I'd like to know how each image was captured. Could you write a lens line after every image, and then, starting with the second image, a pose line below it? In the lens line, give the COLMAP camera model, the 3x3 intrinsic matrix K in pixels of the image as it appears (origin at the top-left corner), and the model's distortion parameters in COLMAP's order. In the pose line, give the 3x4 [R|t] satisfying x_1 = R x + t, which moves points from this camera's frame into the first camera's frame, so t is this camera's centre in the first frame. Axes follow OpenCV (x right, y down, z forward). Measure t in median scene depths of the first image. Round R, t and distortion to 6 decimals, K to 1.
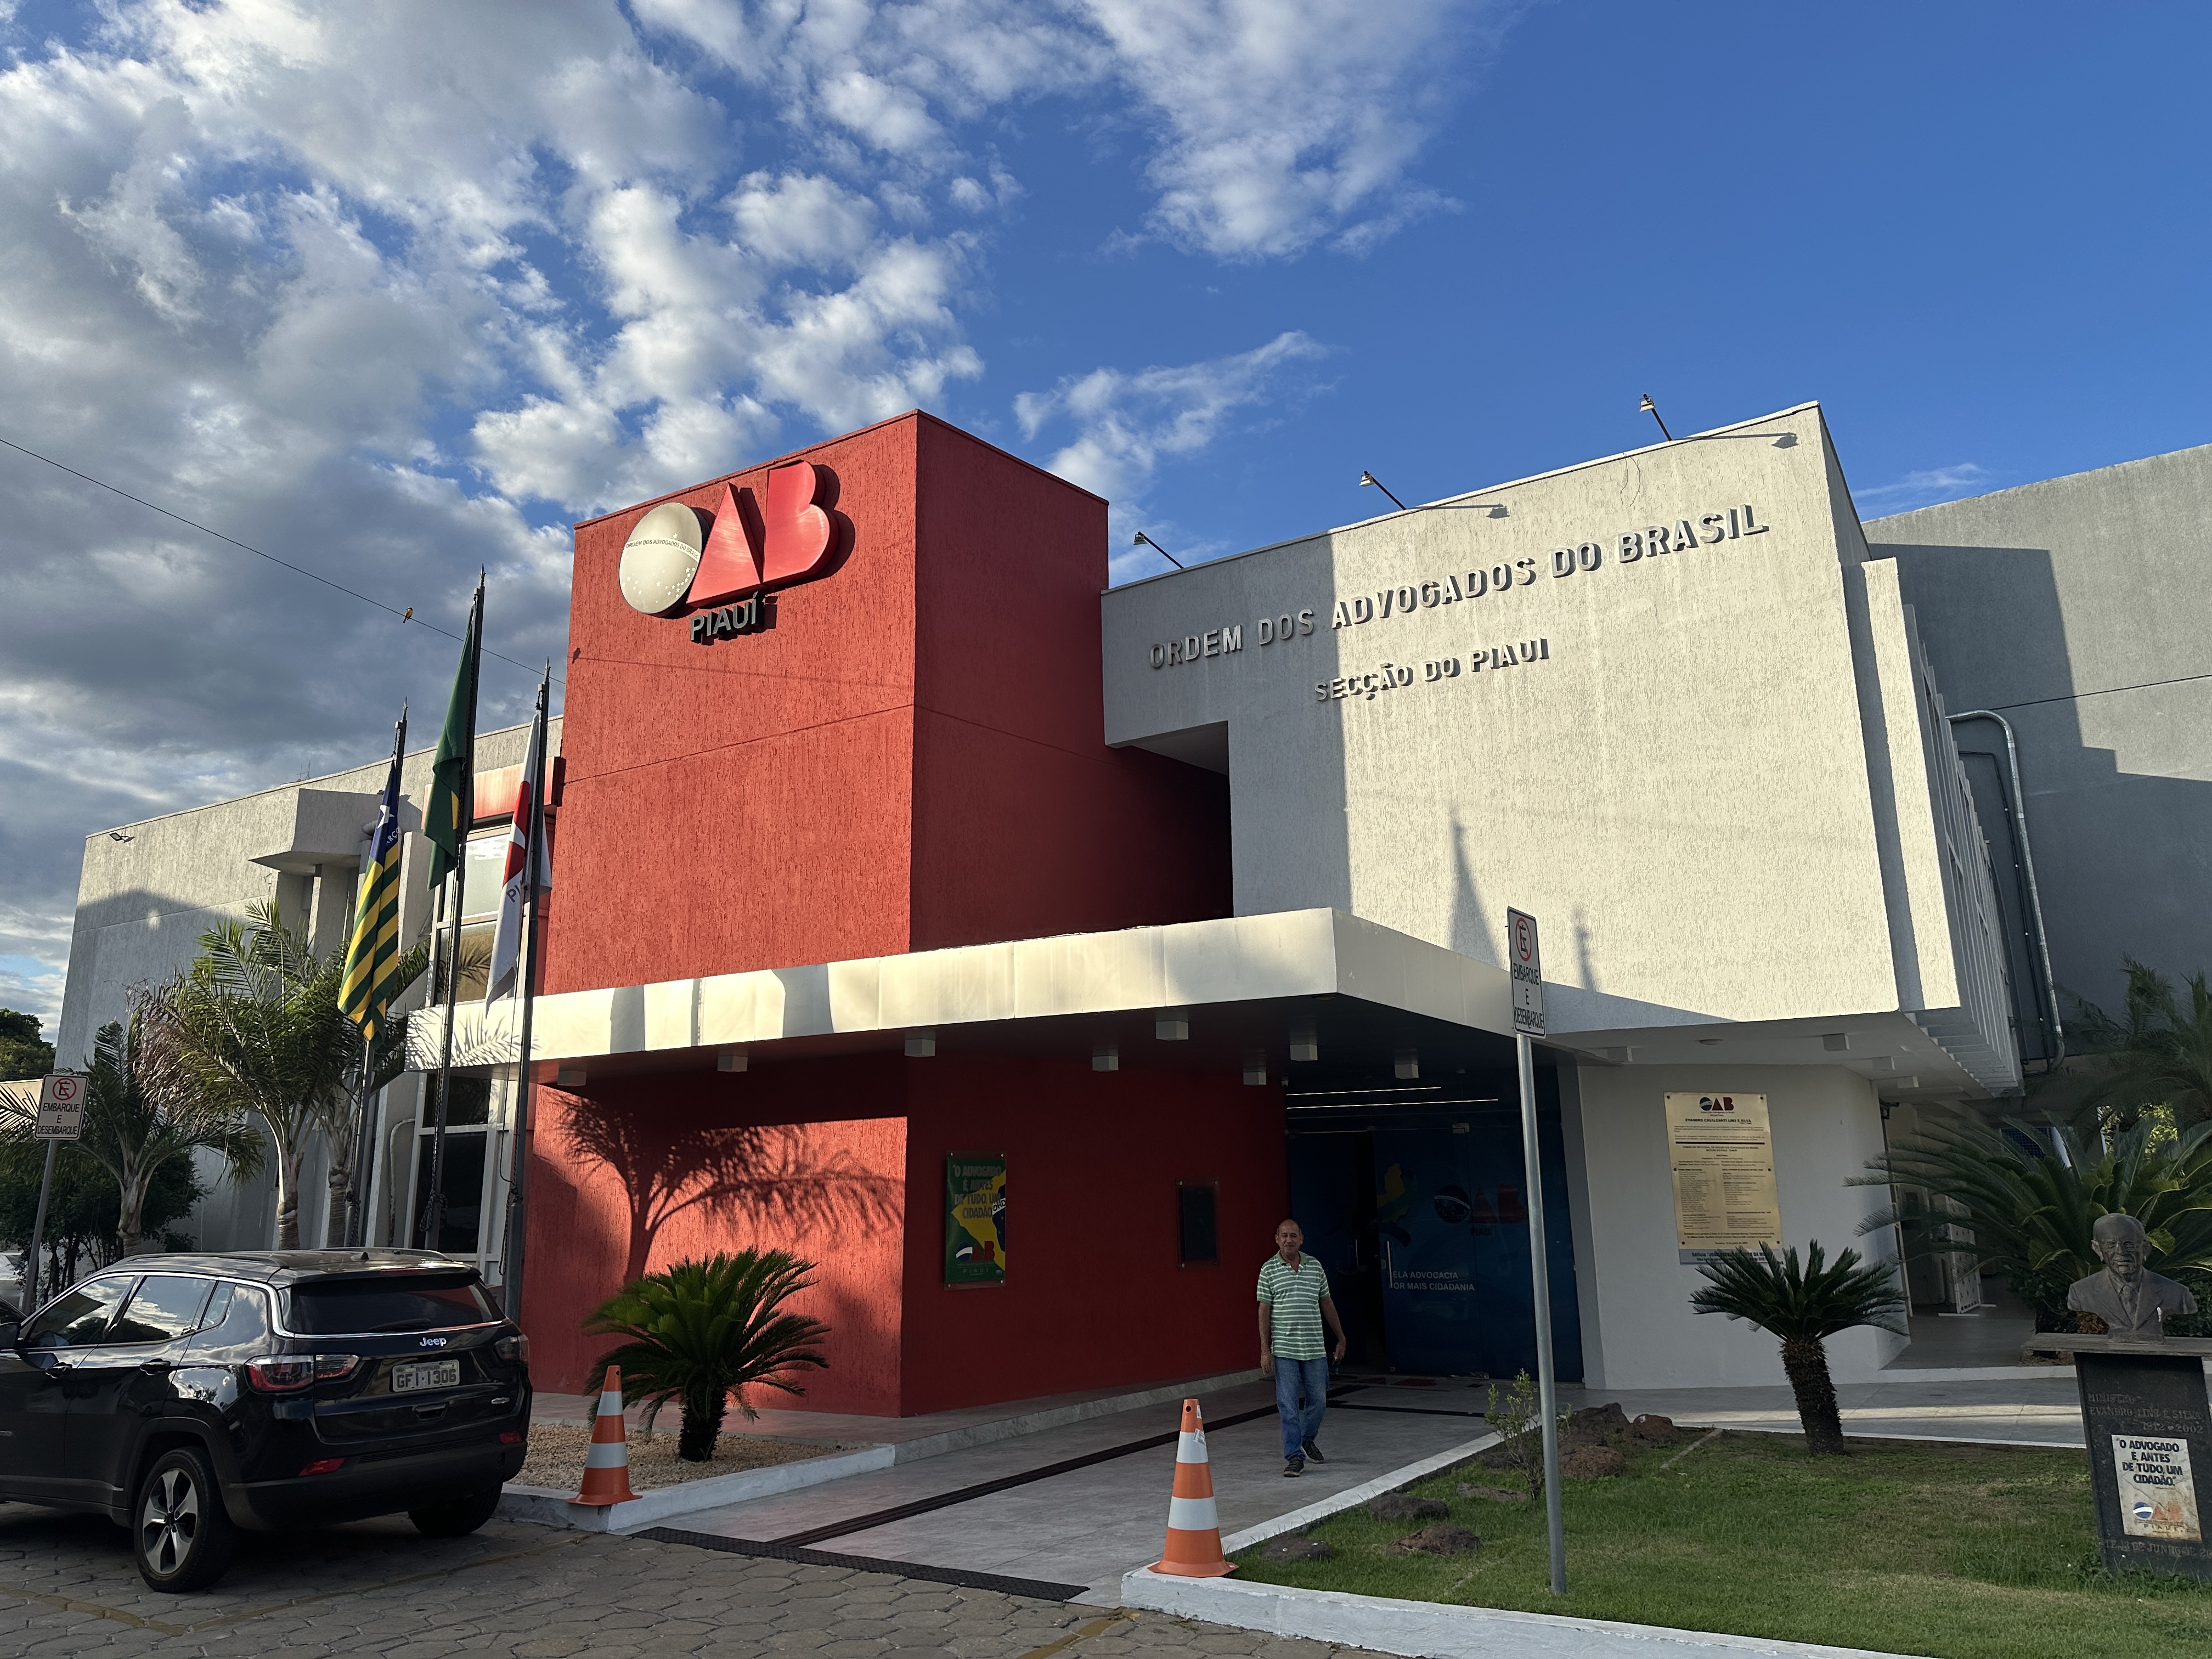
lens RADIAL K [[1535.9, 0, 1100.8], [0, 1535.9, 824.7], [0, 0, 1]] dist [0.163536, -0.331705]
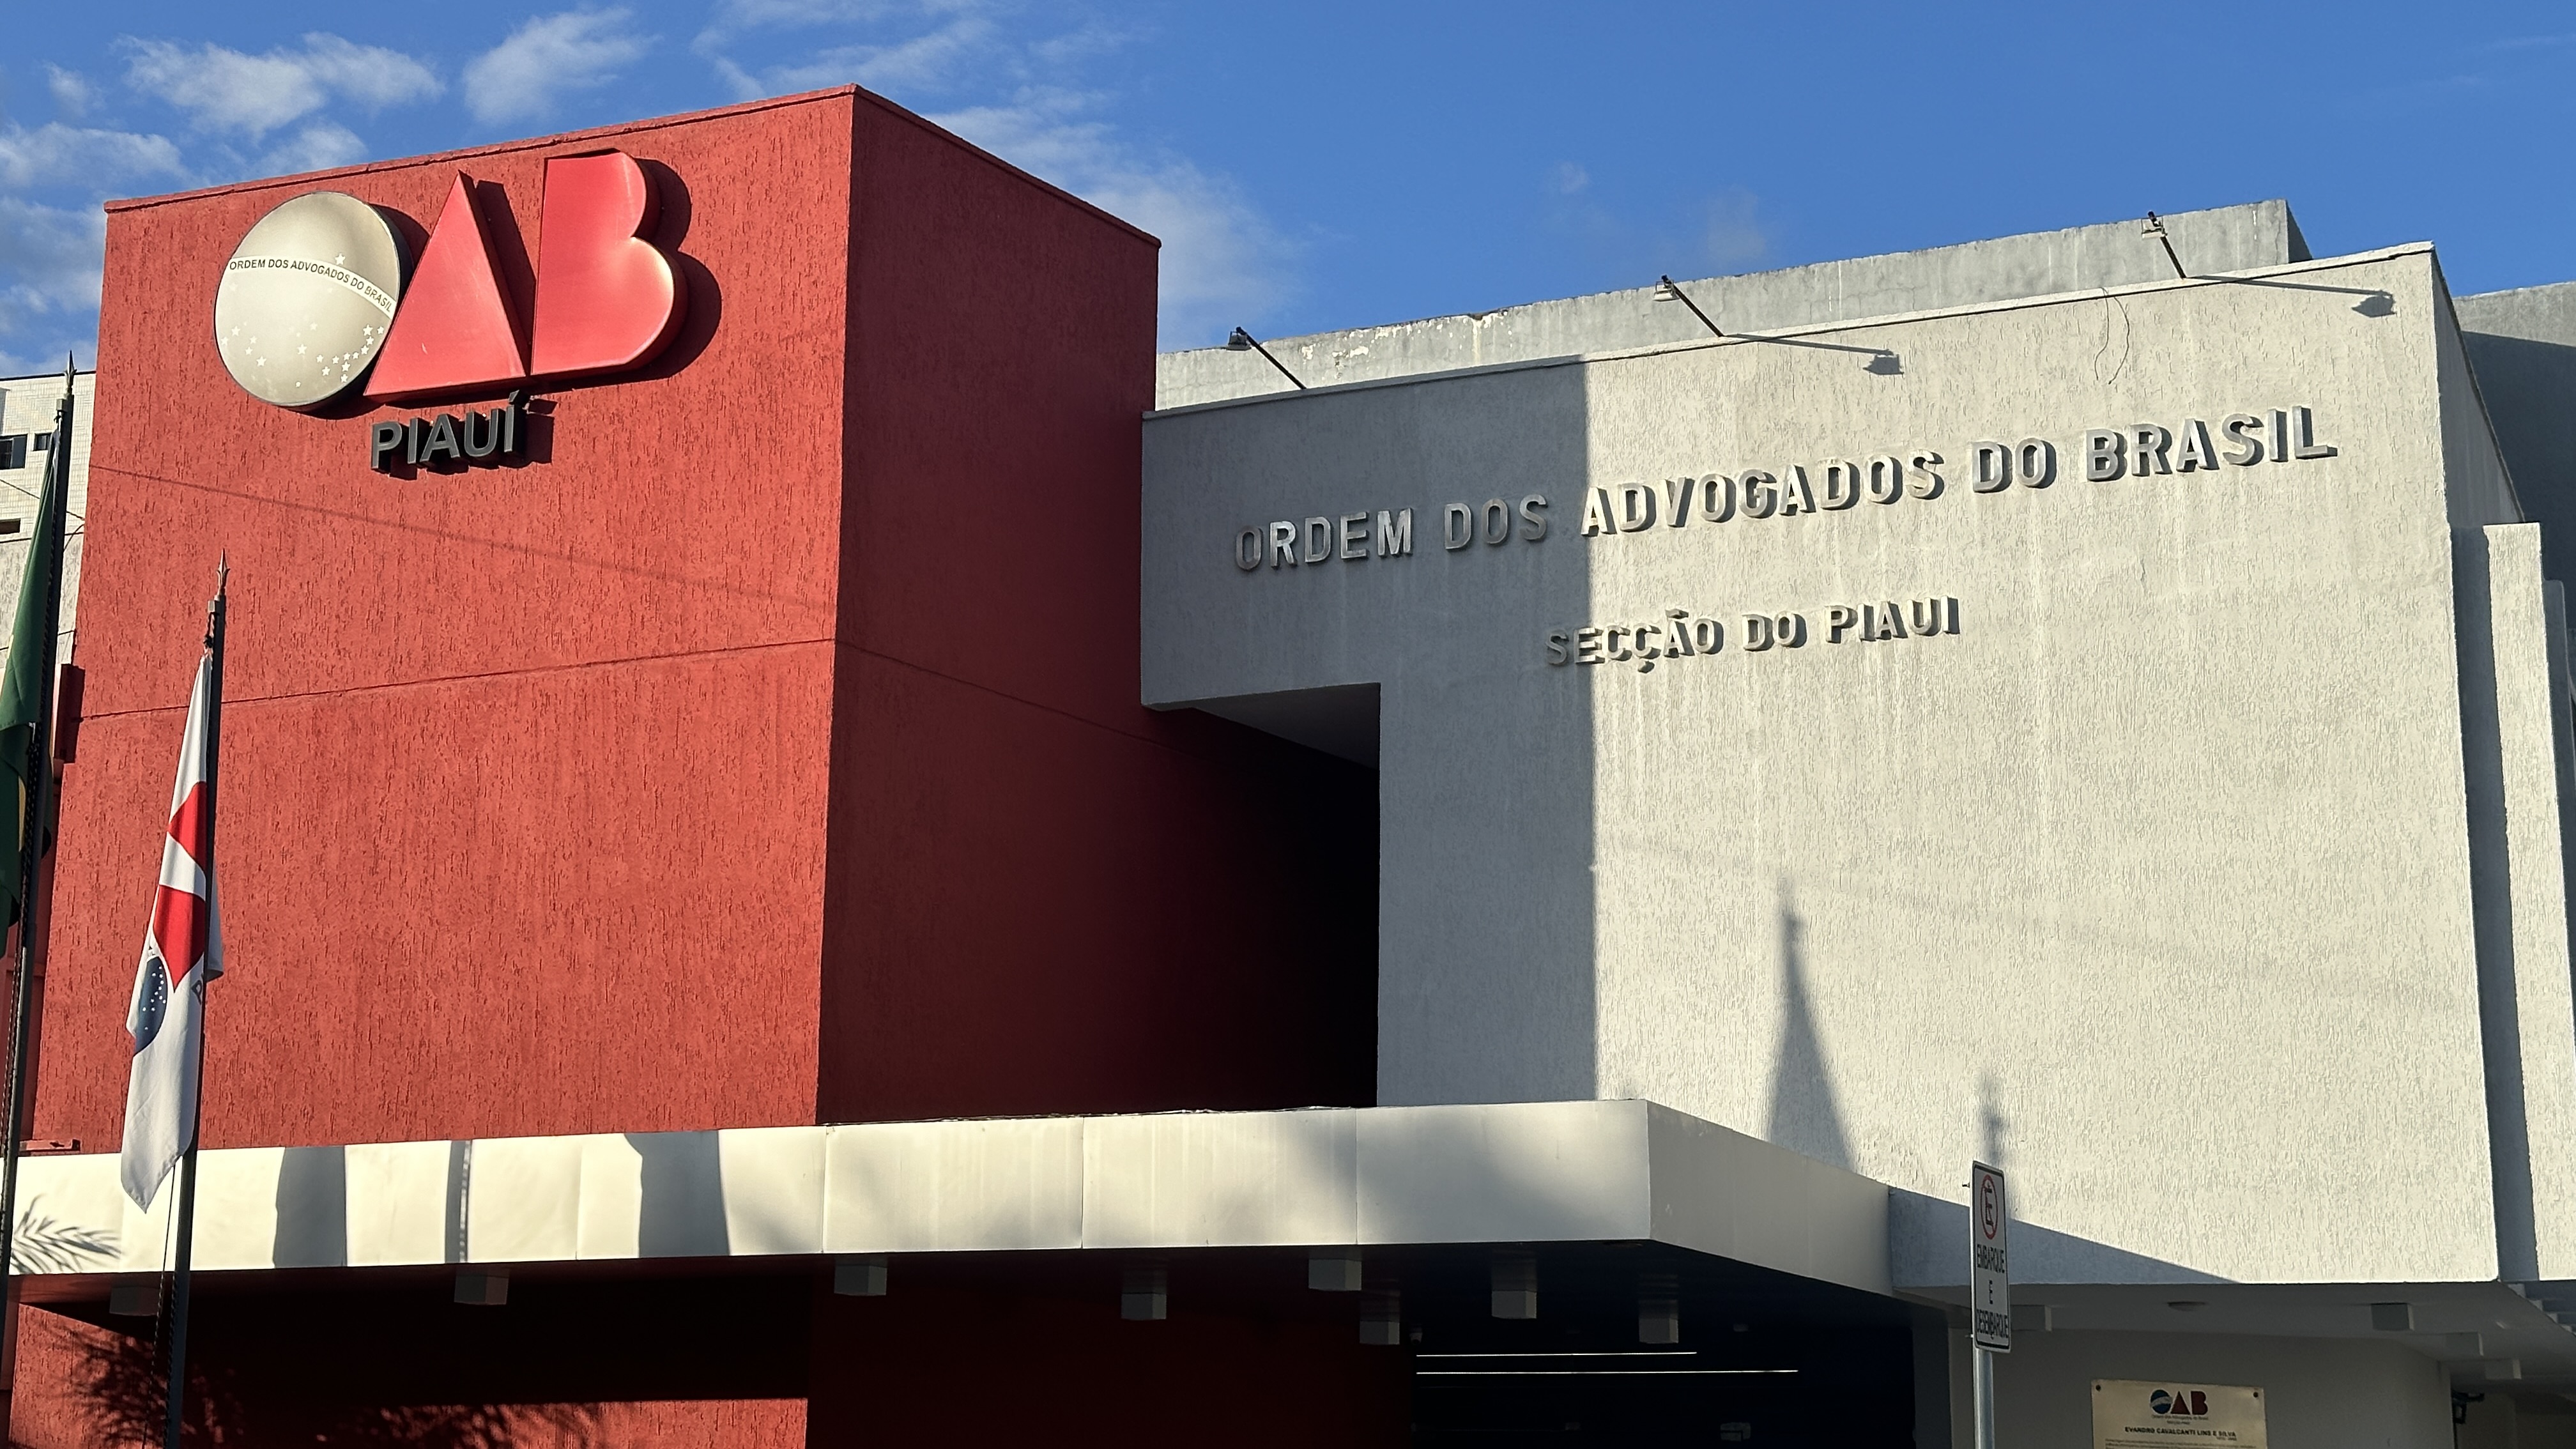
lens RADIAL K [[3585.6, 0, 1267.8], [0, 3585.6, 715.0], [0, 0, 1]] dist [0.095867, 0.301849]
pose [[0.988138, 0.054828, 0.143448, -0.148458], [-0.057815, 0.998187, 0.016732, -0.080162], [-0.142270, -0.024827, 0.989516, -0.273139]]
